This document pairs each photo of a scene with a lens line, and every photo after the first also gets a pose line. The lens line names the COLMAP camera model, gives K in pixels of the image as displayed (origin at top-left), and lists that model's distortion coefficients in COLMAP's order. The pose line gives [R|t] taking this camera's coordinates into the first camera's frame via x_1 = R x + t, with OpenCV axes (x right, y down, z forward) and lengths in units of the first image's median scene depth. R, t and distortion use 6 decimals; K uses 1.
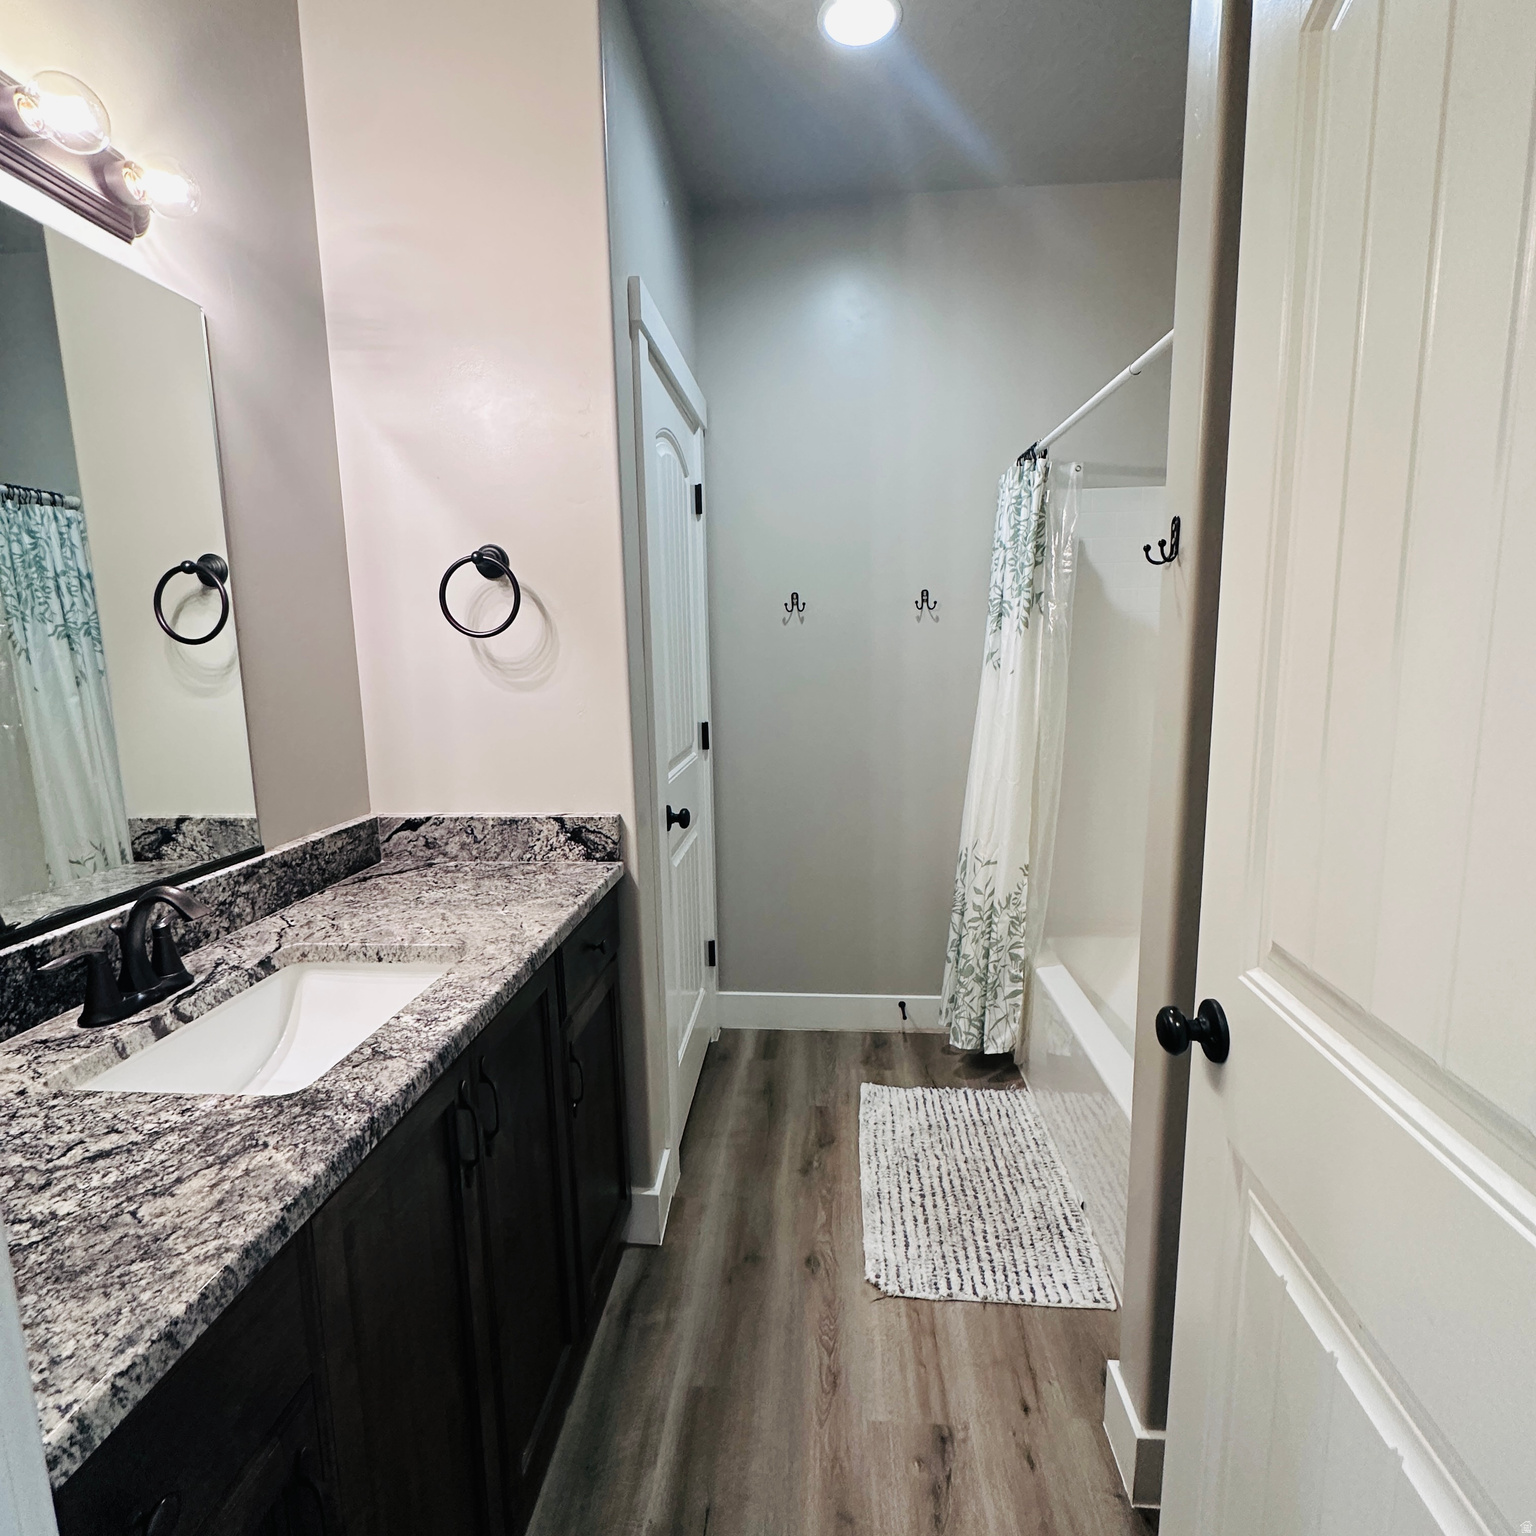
lens RADIAL K [[819.8, 0, 763.5], [0, 819.8, 769.2], [0, 0, 1]] dist [-0.004187, 0.001236]
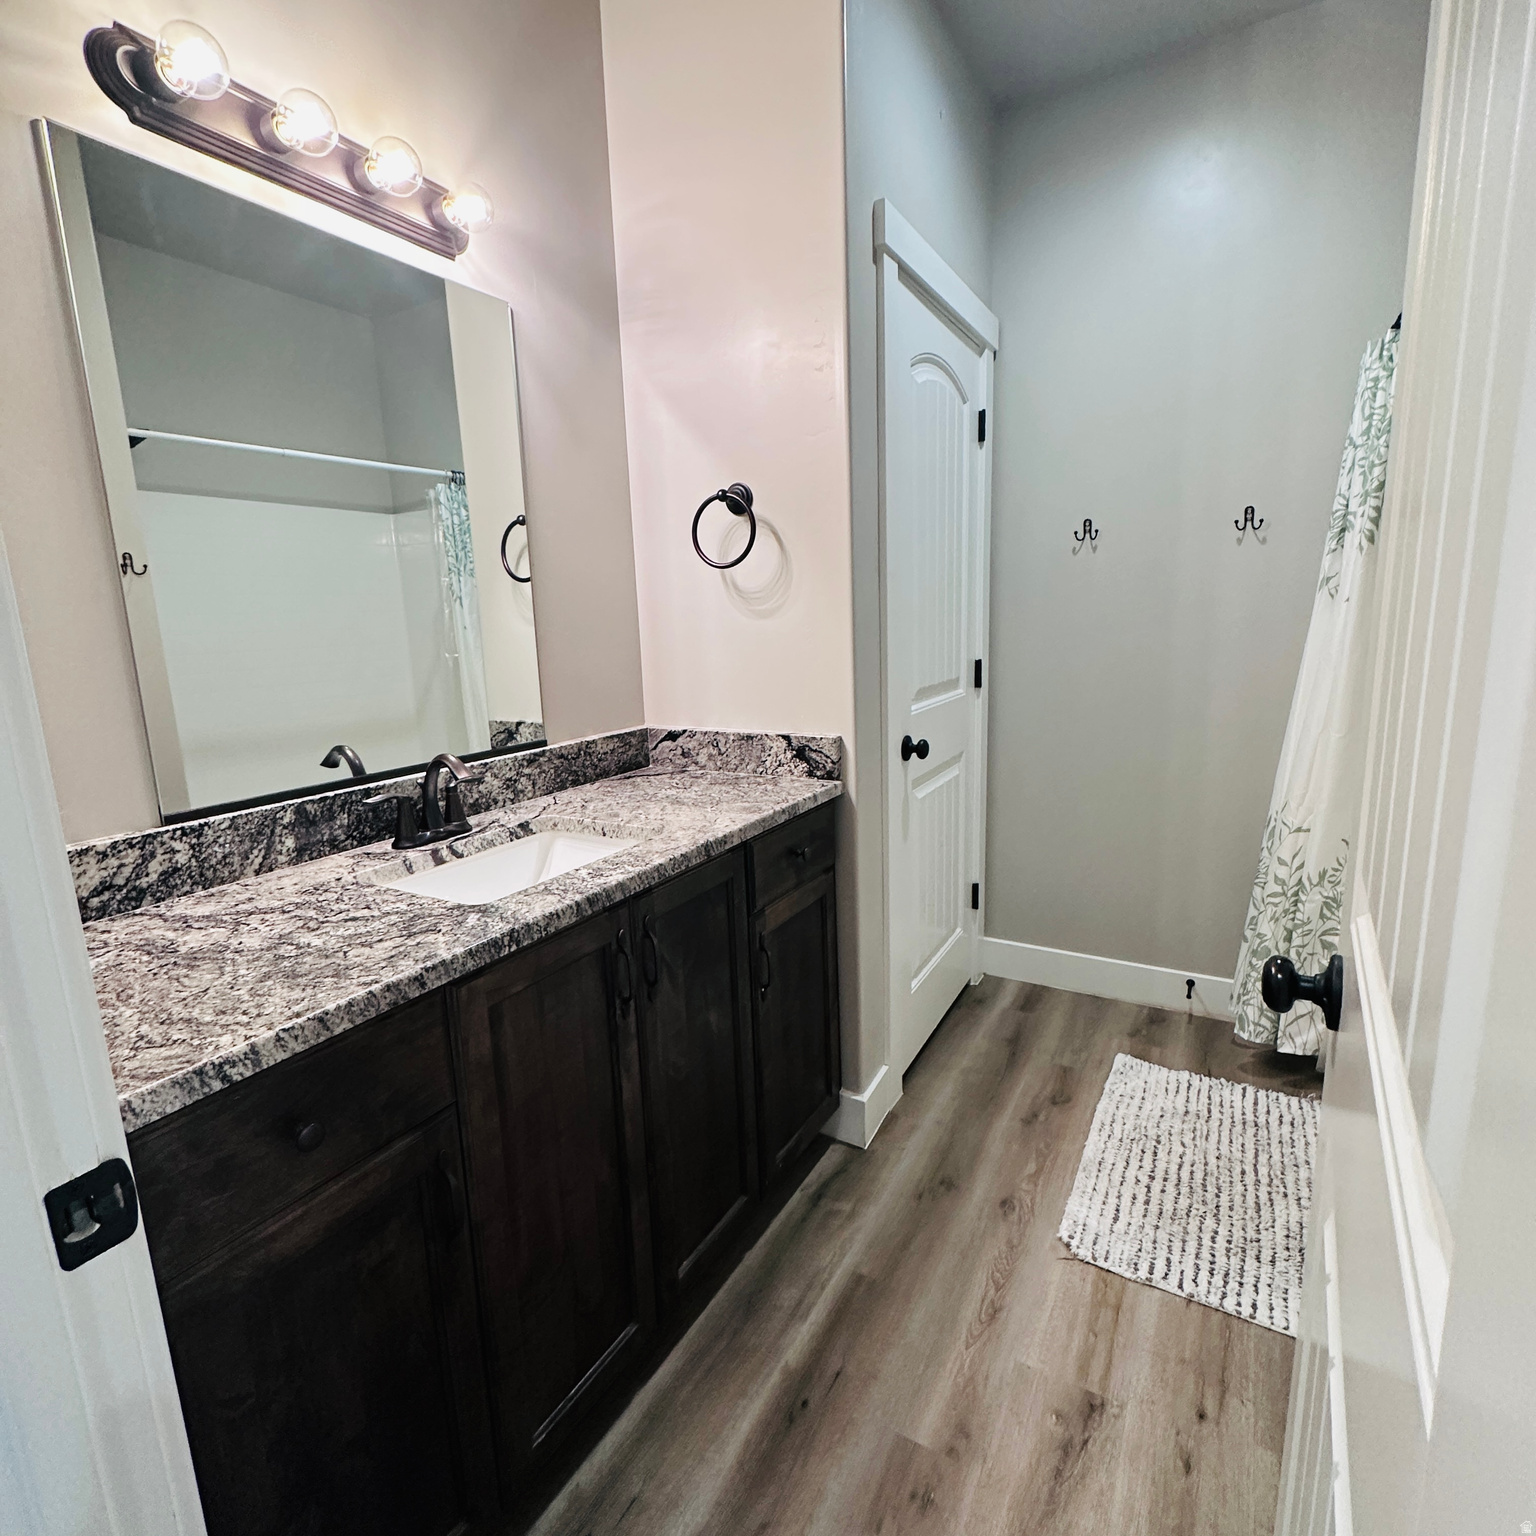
lens RADIAL K [[819.8, 0, 763.5], [0, 819.8, 769.2], [0, 0, 1]] dist [-0.004187, 0.001236]
pose [[0.901722, 0.070351, -0.426555, 0.187333], [-0.048053, 0.996867, 0.062830, 0.036378], [0.429638, -0.036158, 0.902277, 0.009688]]
